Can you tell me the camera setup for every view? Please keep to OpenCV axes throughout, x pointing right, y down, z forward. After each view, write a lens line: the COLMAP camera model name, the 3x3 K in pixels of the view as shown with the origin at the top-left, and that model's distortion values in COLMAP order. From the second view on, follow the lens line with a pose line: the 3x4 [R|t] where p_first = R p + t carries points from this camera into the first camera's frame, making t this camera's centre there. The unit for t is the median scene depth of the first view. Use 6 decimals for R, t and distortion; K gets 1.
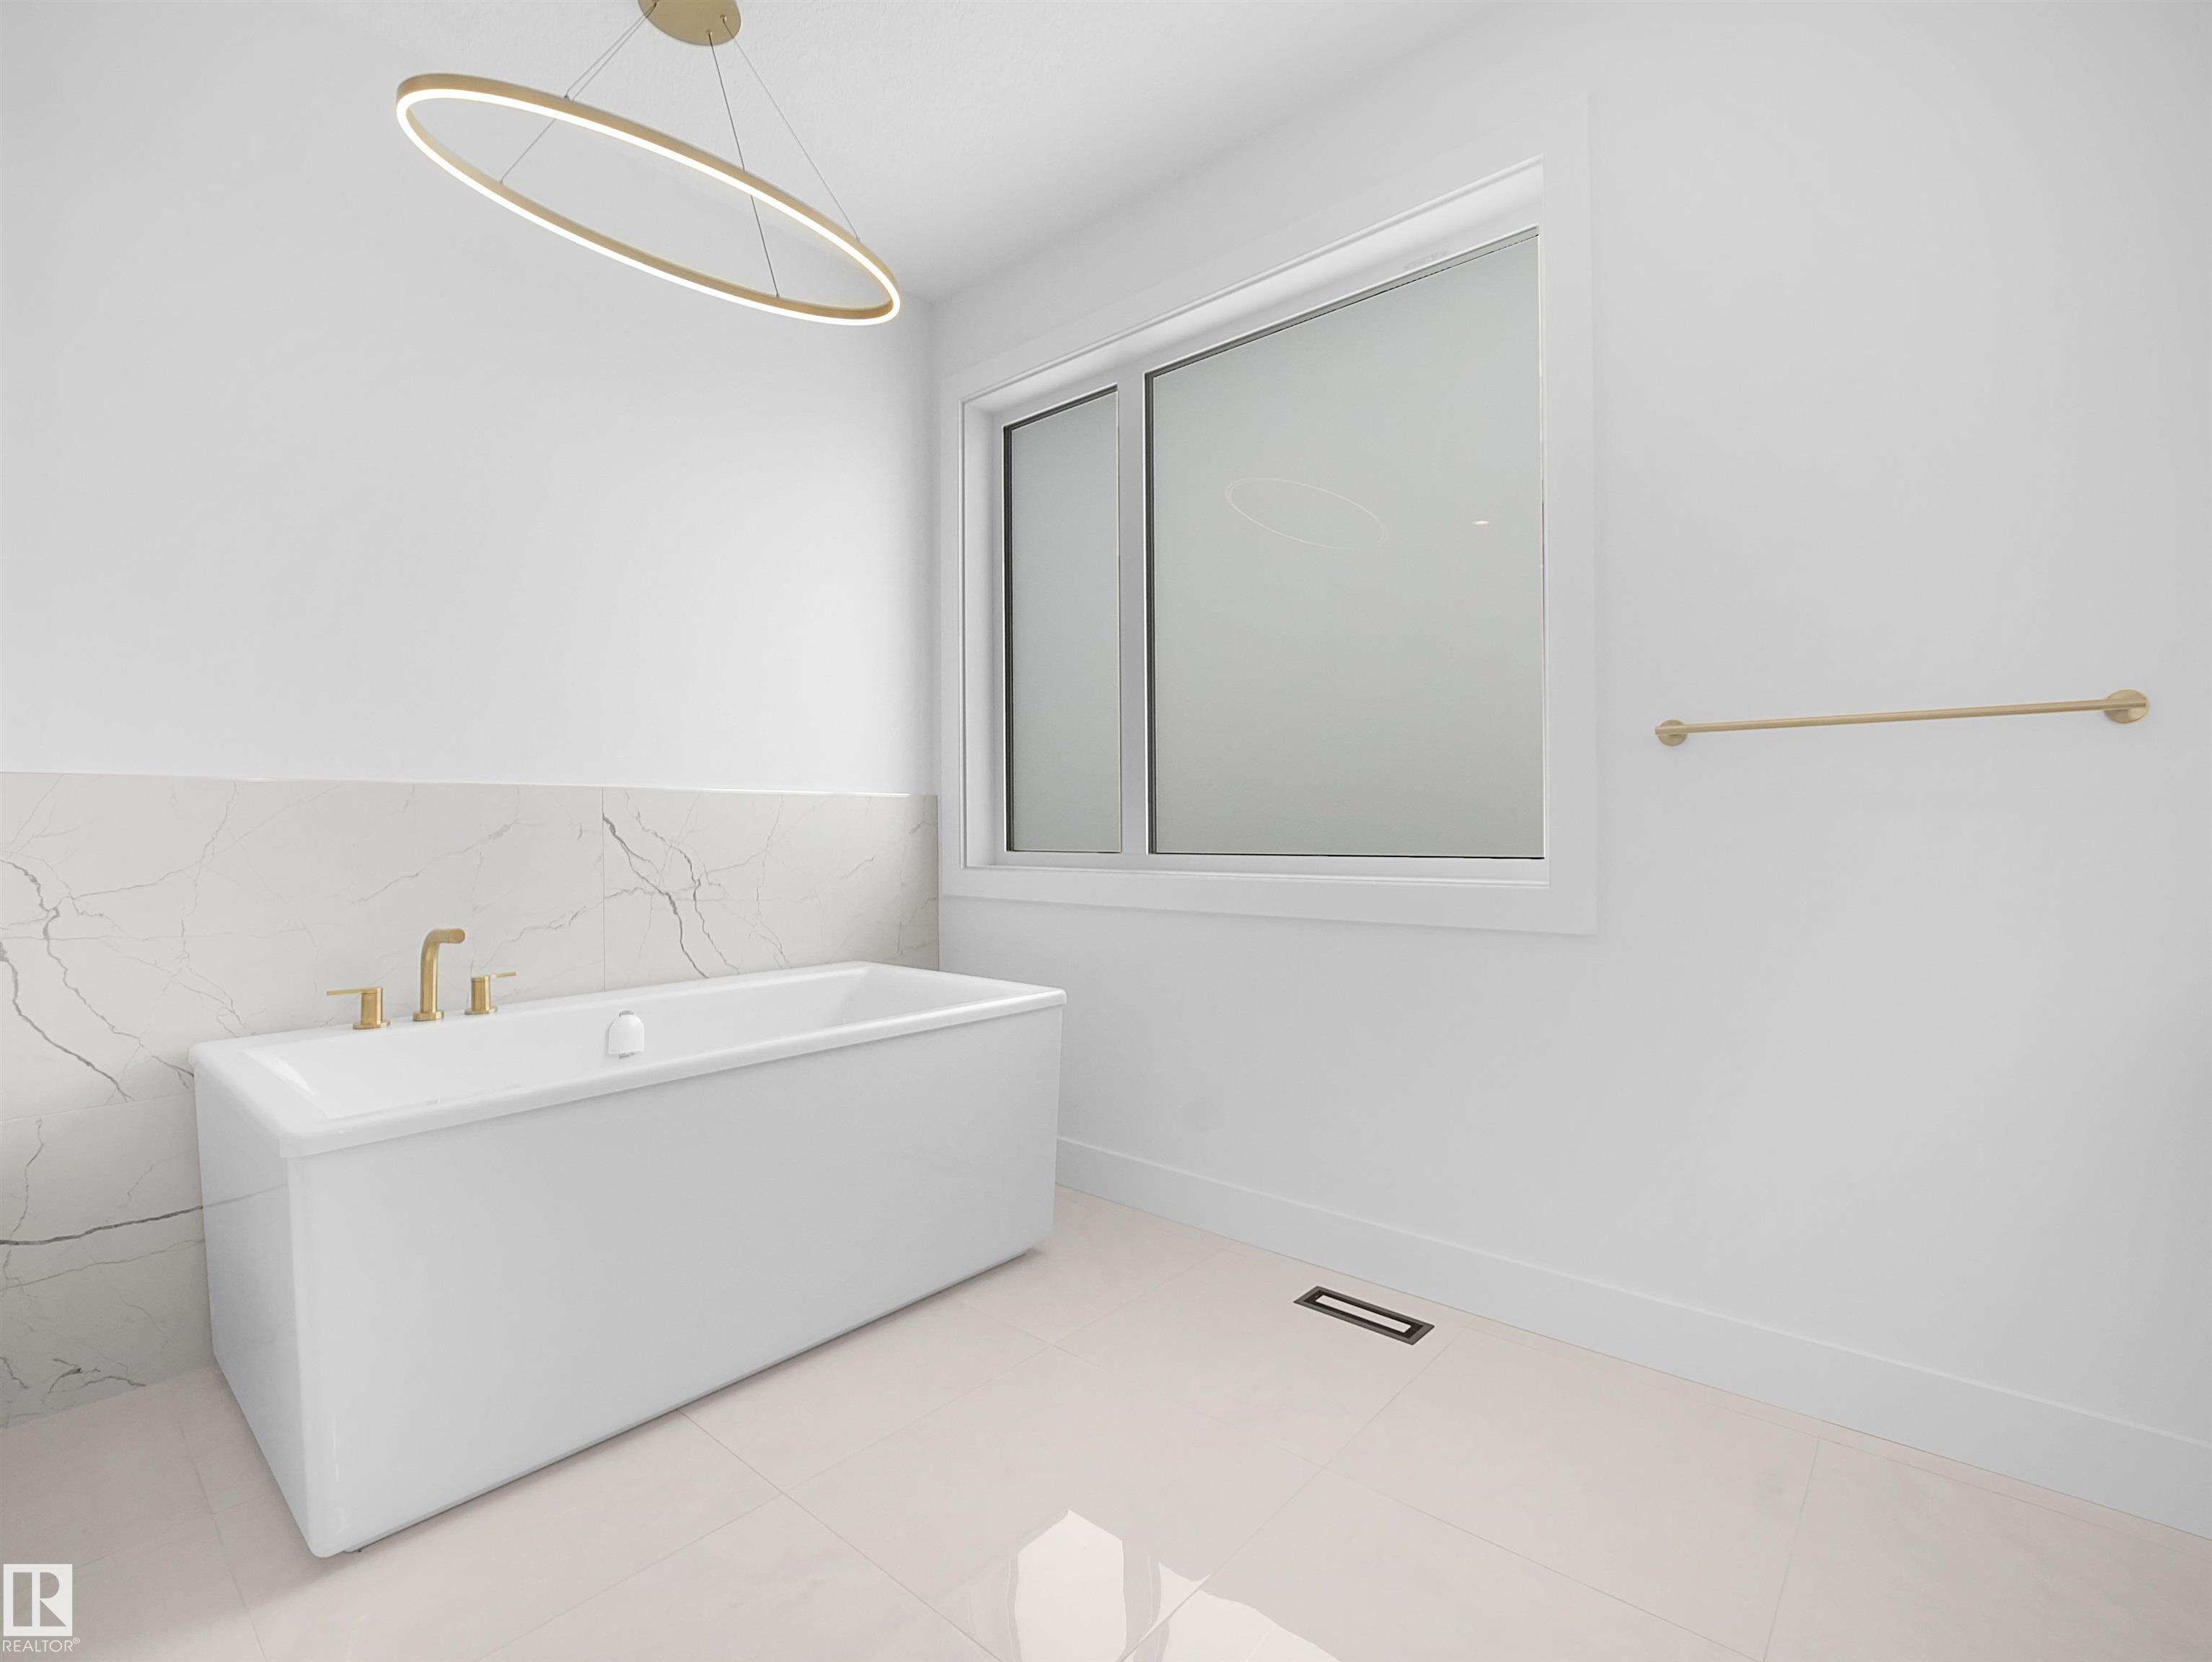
lens RADIAL K [[993.3, 0, 1106.1], [0, 993.3, 832.1], [0, 0, 1]] dist [-0.020432, 0.004594]
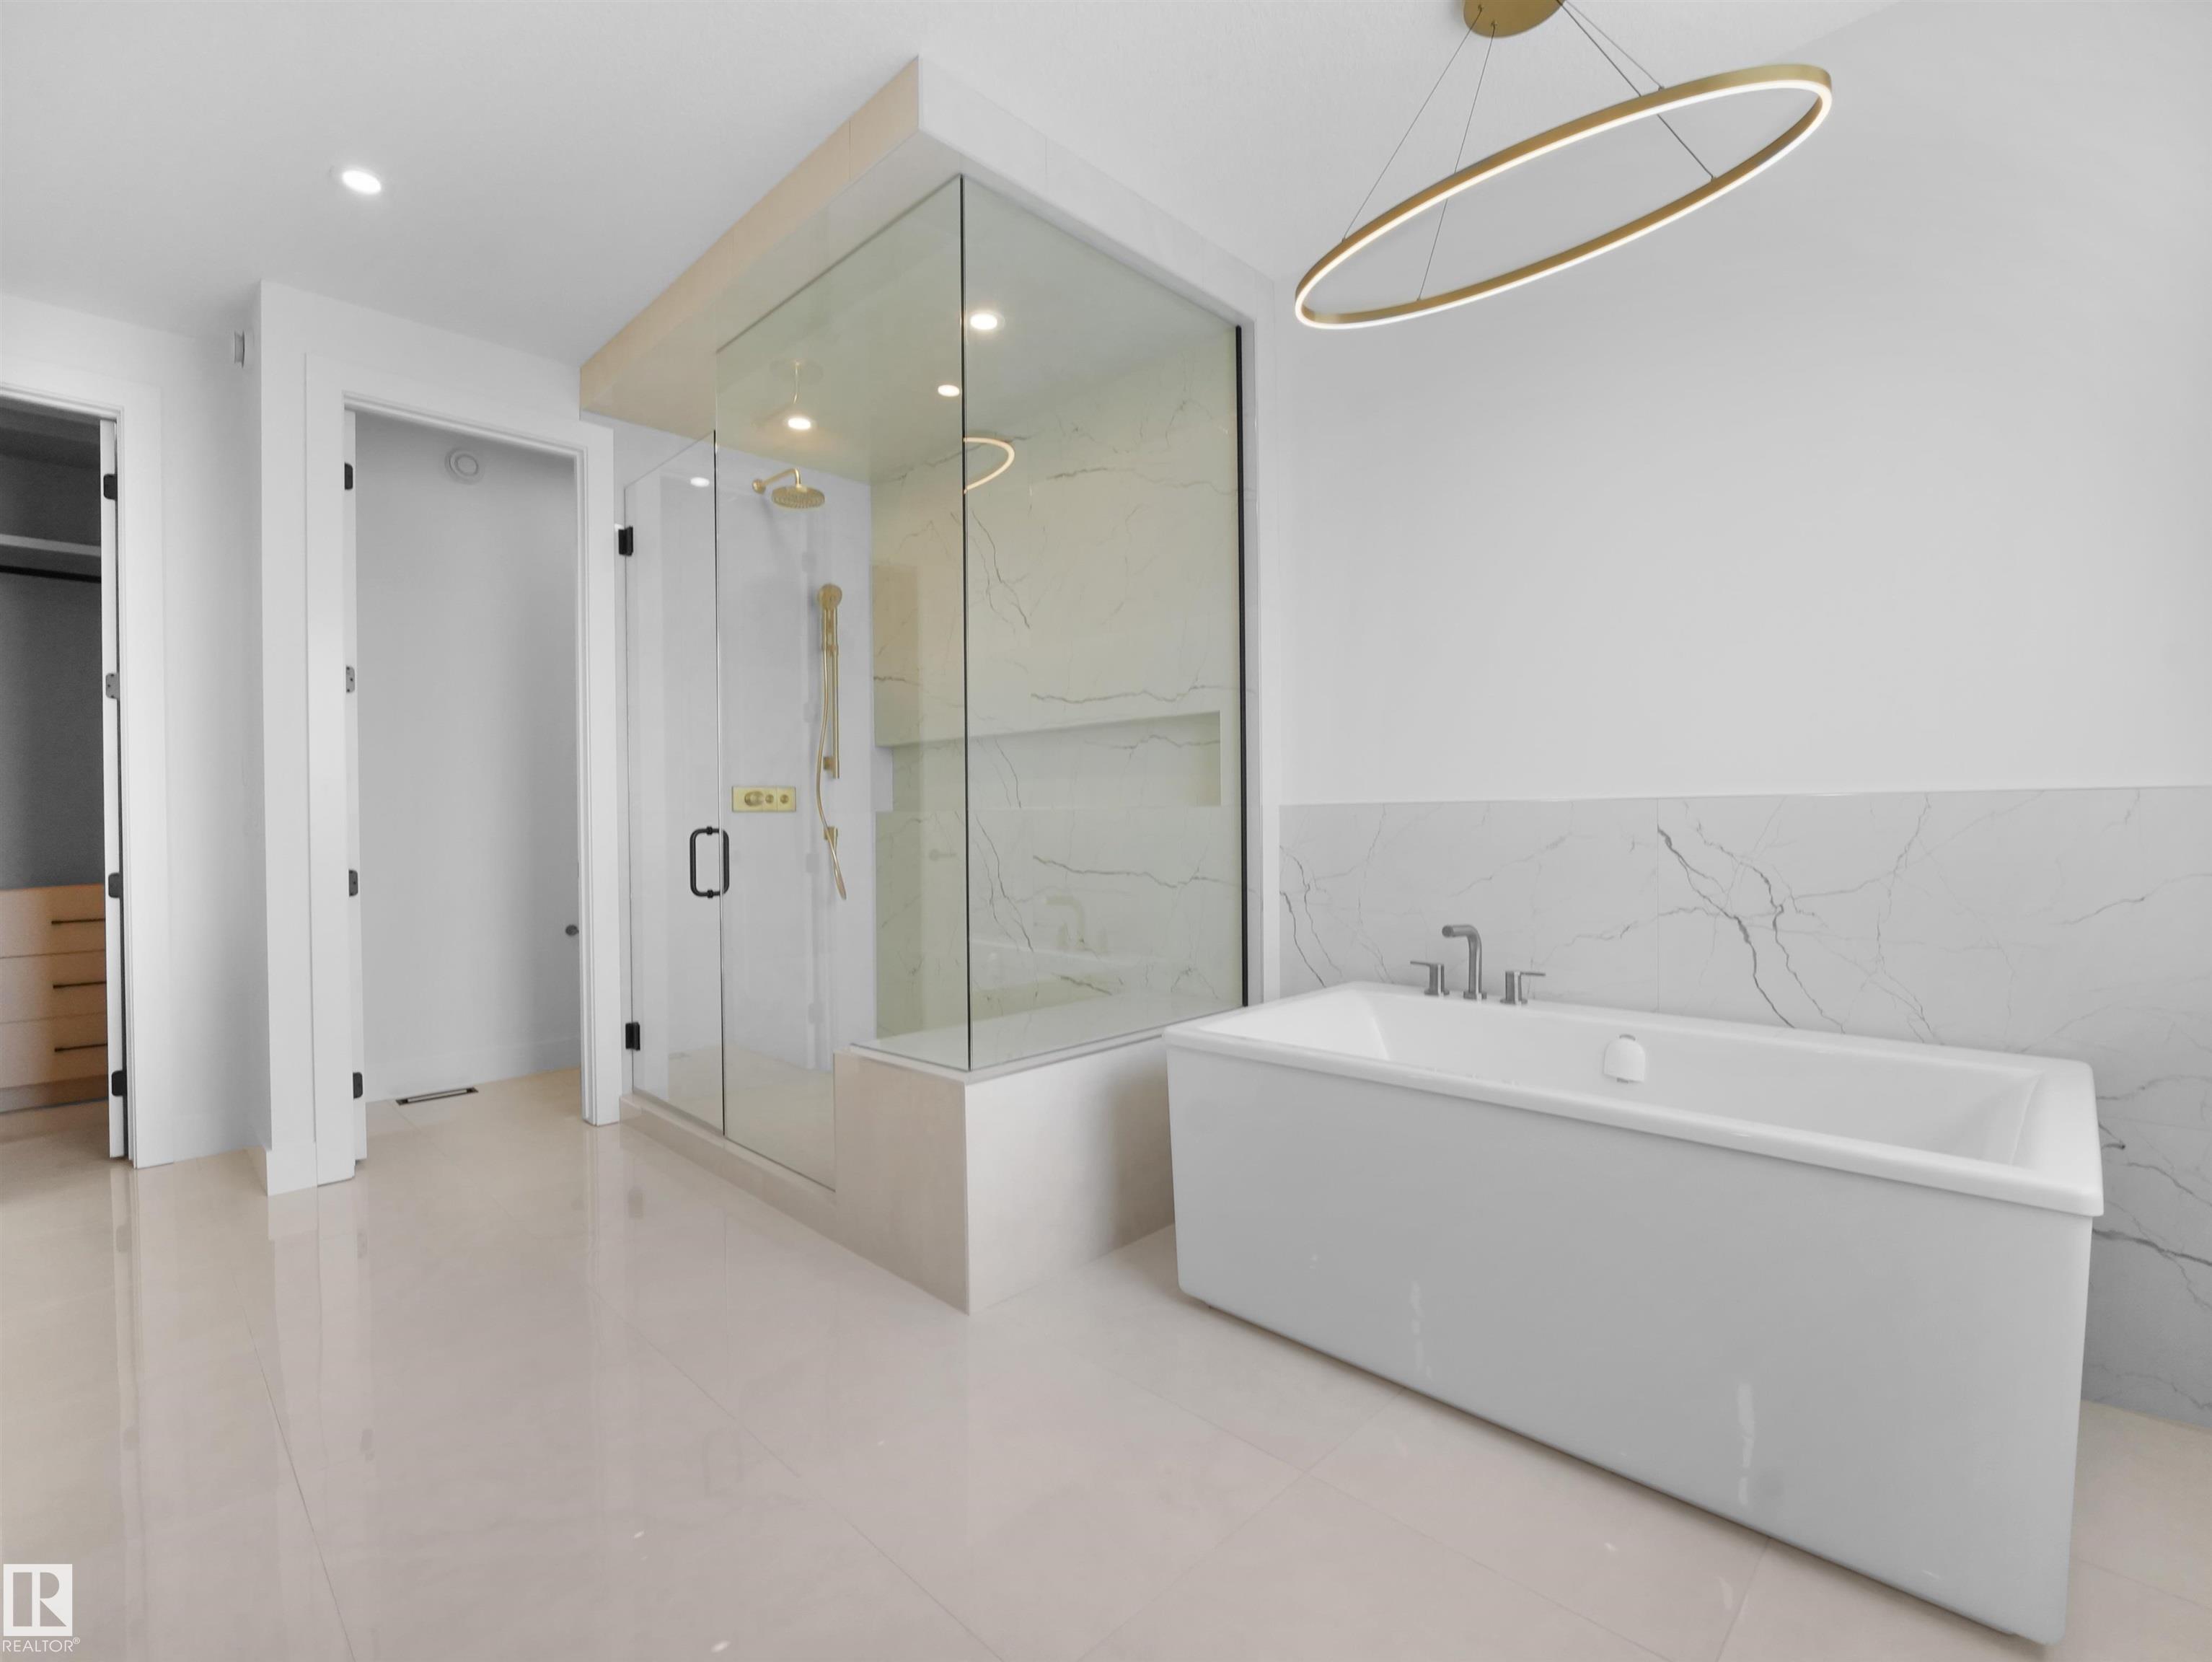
lens RADIAL K [[993.3, 0, 1111.4], [0, 993.3, 833.2], [0, 0, 1]] dist [-0.020432, 0.004594]
pose [[-0.056968, -0.001747, -0.998374, 0.461610], [-0.010105, 0.999948, -0.001173, -0.004569], [0.998325, 0.010022, -0.056982, 0.529181]]
